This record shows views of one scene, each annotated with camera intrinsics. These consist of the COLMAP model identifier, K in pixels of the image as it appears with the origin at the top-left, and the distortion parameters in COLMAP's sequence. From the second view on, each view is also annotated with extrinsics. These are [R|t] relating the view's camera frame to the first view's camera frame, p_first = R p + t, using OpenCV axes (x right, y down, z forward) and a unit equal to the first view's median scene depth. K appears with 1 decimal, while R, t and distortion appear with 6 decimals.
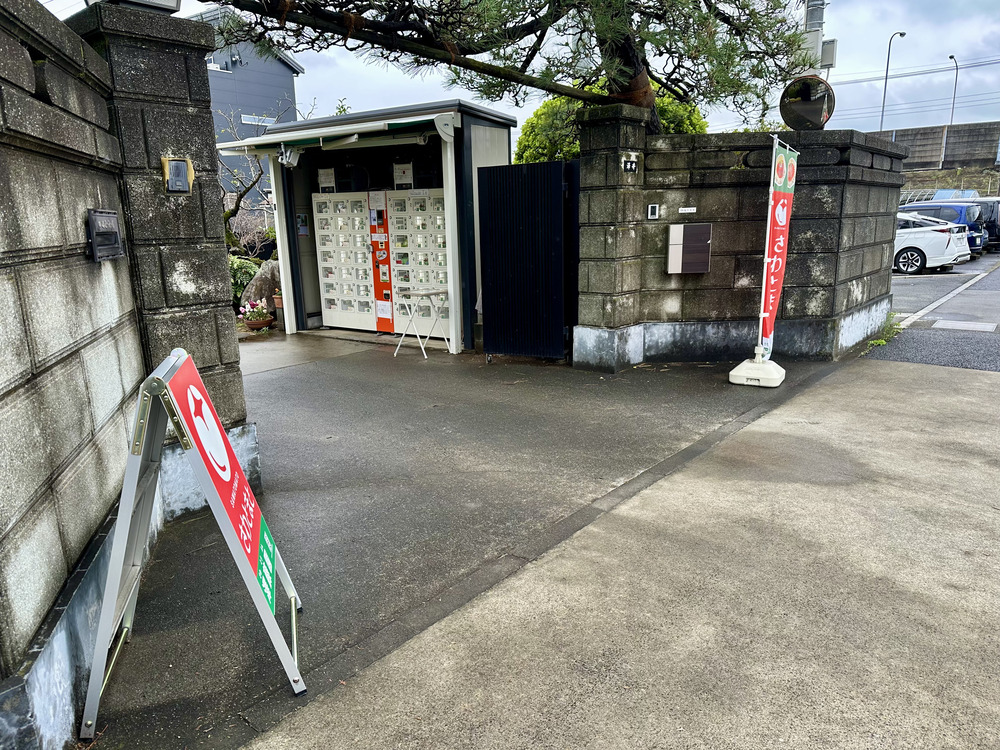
lens RADIAL K [[692.9, 0, 500.0], [0, 692.9, 375.0], [0, 0, 1]] dist [0.145745, -0.177307]
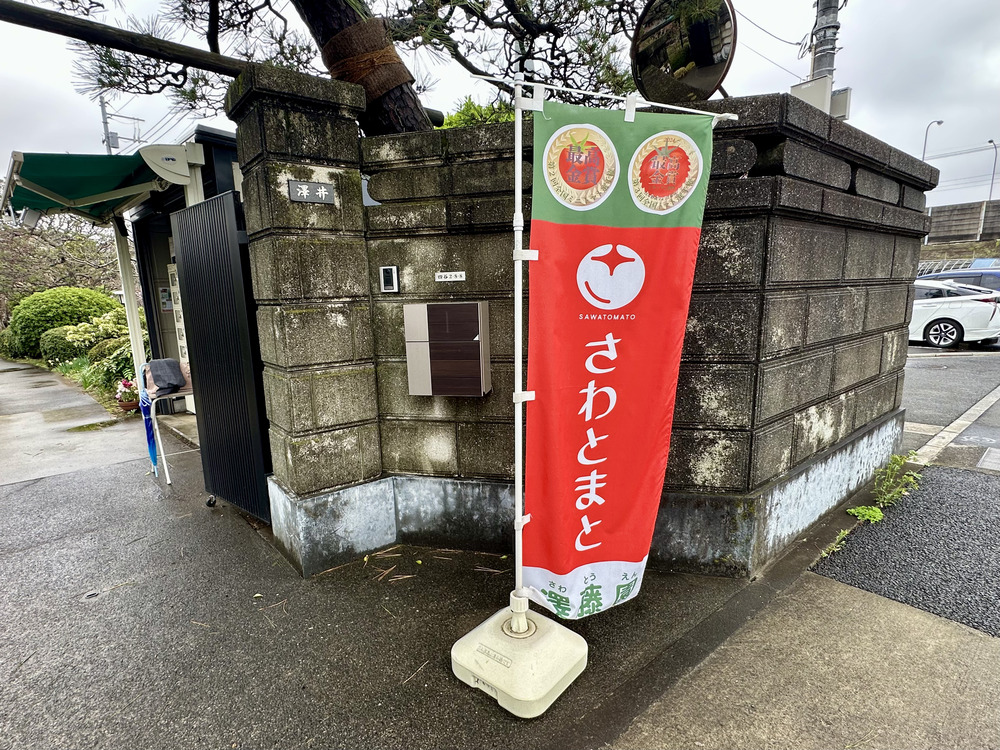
lens RADIAL K [[488.6, 0, 498.3], [0, 488.6, 387.1], [0, 0, 1]] dist [0.012906, -0.010302]
pose [[0.976098, 0.029463, -0.215327, 0.370968], [-0.034165, 0.999251, -0.018148, -0.141662], [0.214631, 0.025071, 0.976373, 0.633032]]
